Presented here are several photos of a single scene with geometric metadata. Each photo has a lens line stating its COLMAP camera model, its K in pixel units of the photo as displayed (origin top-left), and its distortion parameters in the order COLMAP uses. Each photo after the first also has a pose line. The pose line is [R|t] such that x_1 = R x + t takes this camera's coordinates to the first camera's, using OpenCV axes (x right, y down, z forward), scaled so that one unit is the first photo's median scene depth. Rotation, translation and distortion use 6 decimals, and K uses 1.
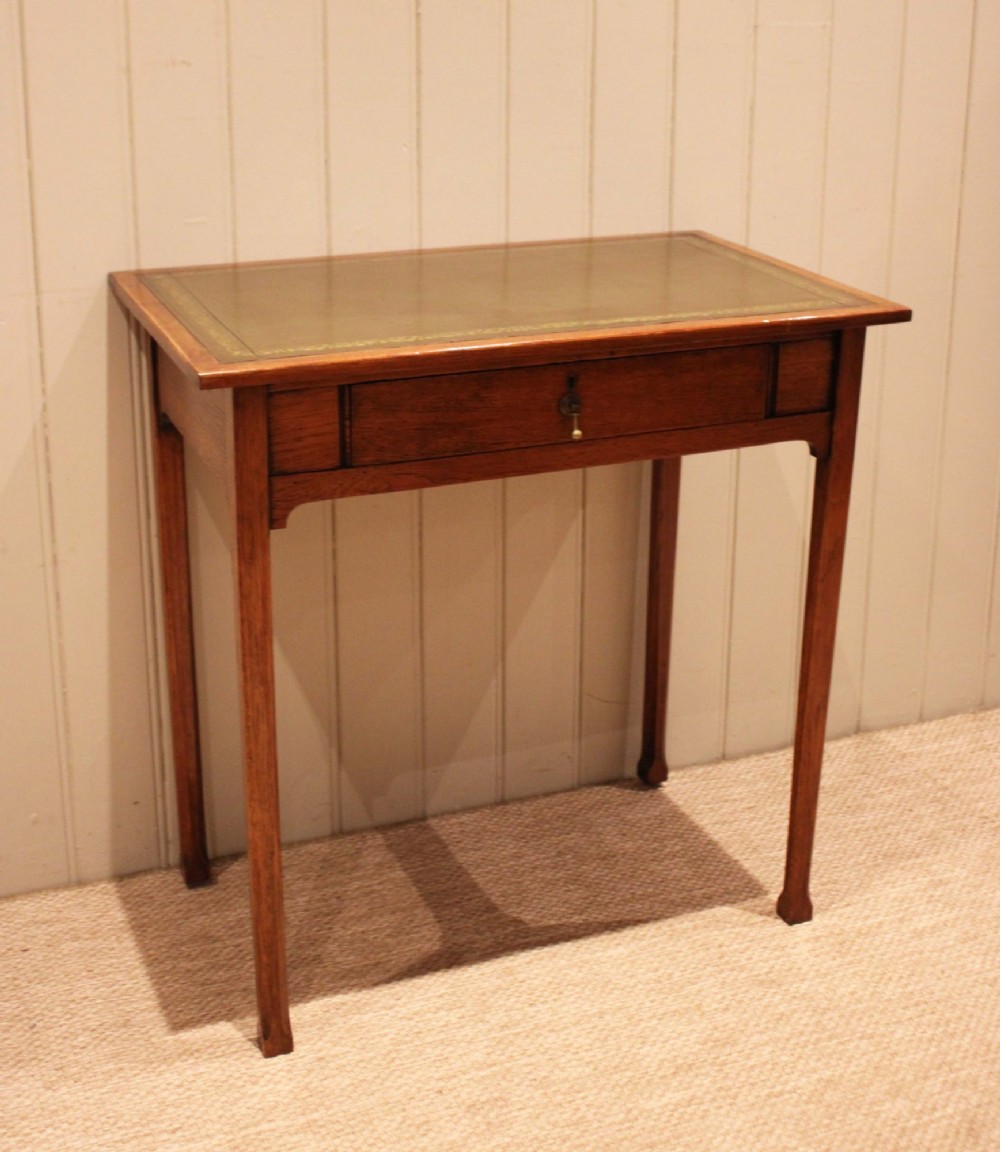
lens RADIAL K [[1667.4, 0, 424.6], [0, 1667.4, 391.0], [0, 0, 1]] dist [-0.087084, 0.125436]
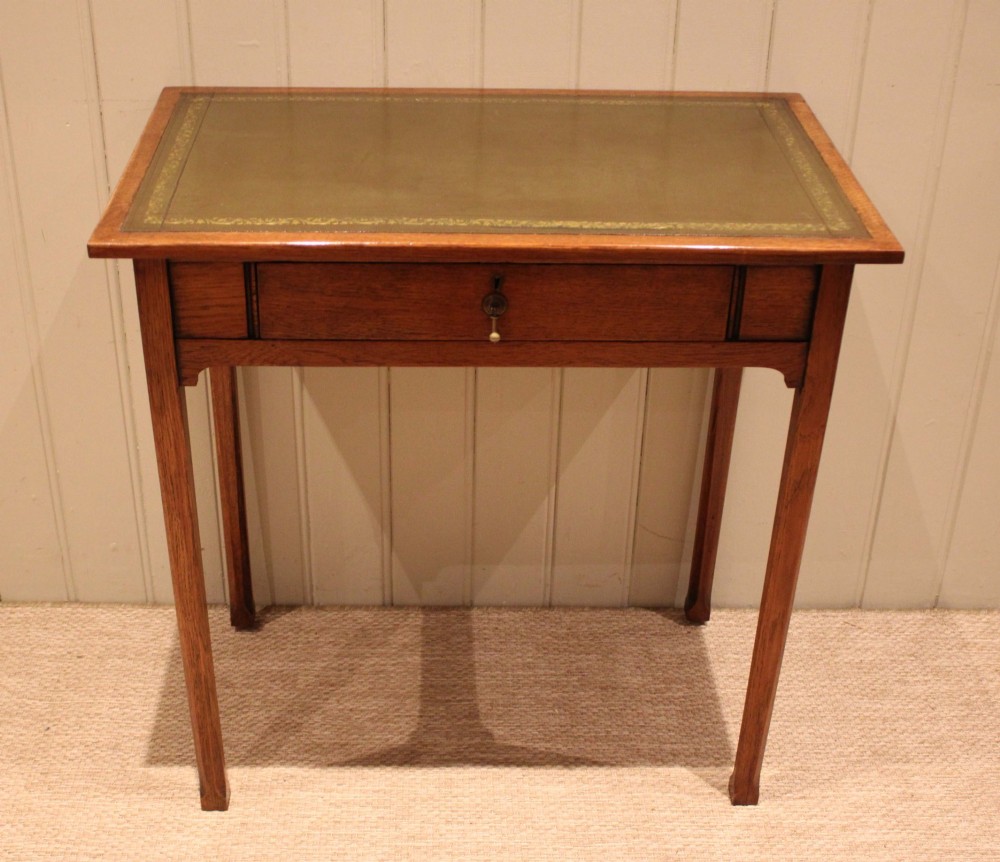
lens RADIAL K [[1462.5, 0, 430.3], [0, 1462.5, 409.6], [0, 0, 1]] dist [-0.119697, 0.129847]
pose [[0.937170, 0.182930, -0.297068, 0.269298], [-0.104222, 0.959422, 0.262007, -0.129788], [0.332943, -0.214584, 0.918206, 0.164767]]
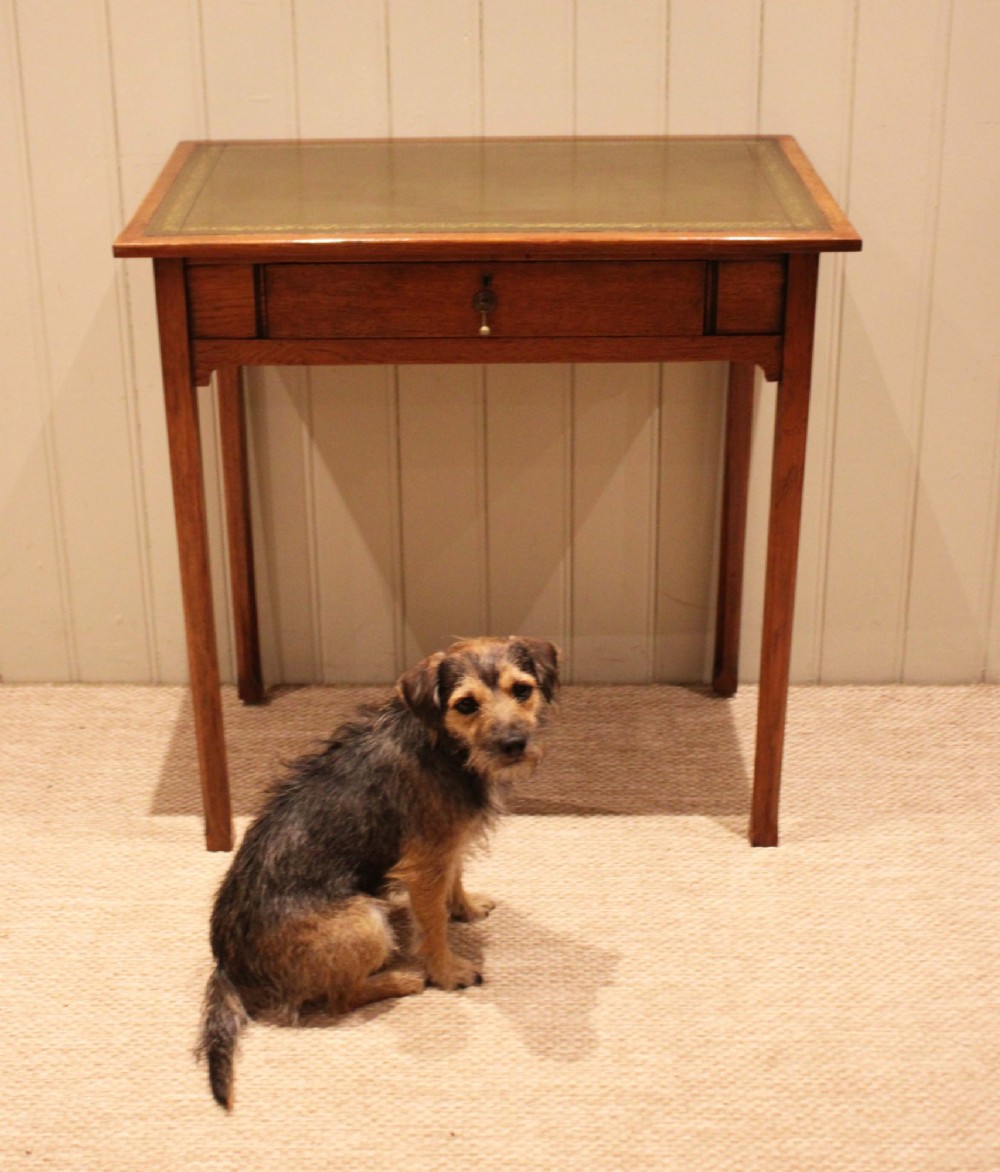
lens RADIAL K [[1821.7, 0, 396.7], [0, 1821.7, 397.0], [0, 0, 1]] dist [-0.080898, 0.115091]
pose [[0.922164, 0.119370, -0.367920, 0.395787], [-0.085803, 0.990620, 0.106344, -0.042393], [0.377163, -0.066498, 0.923757, -0.070371]]
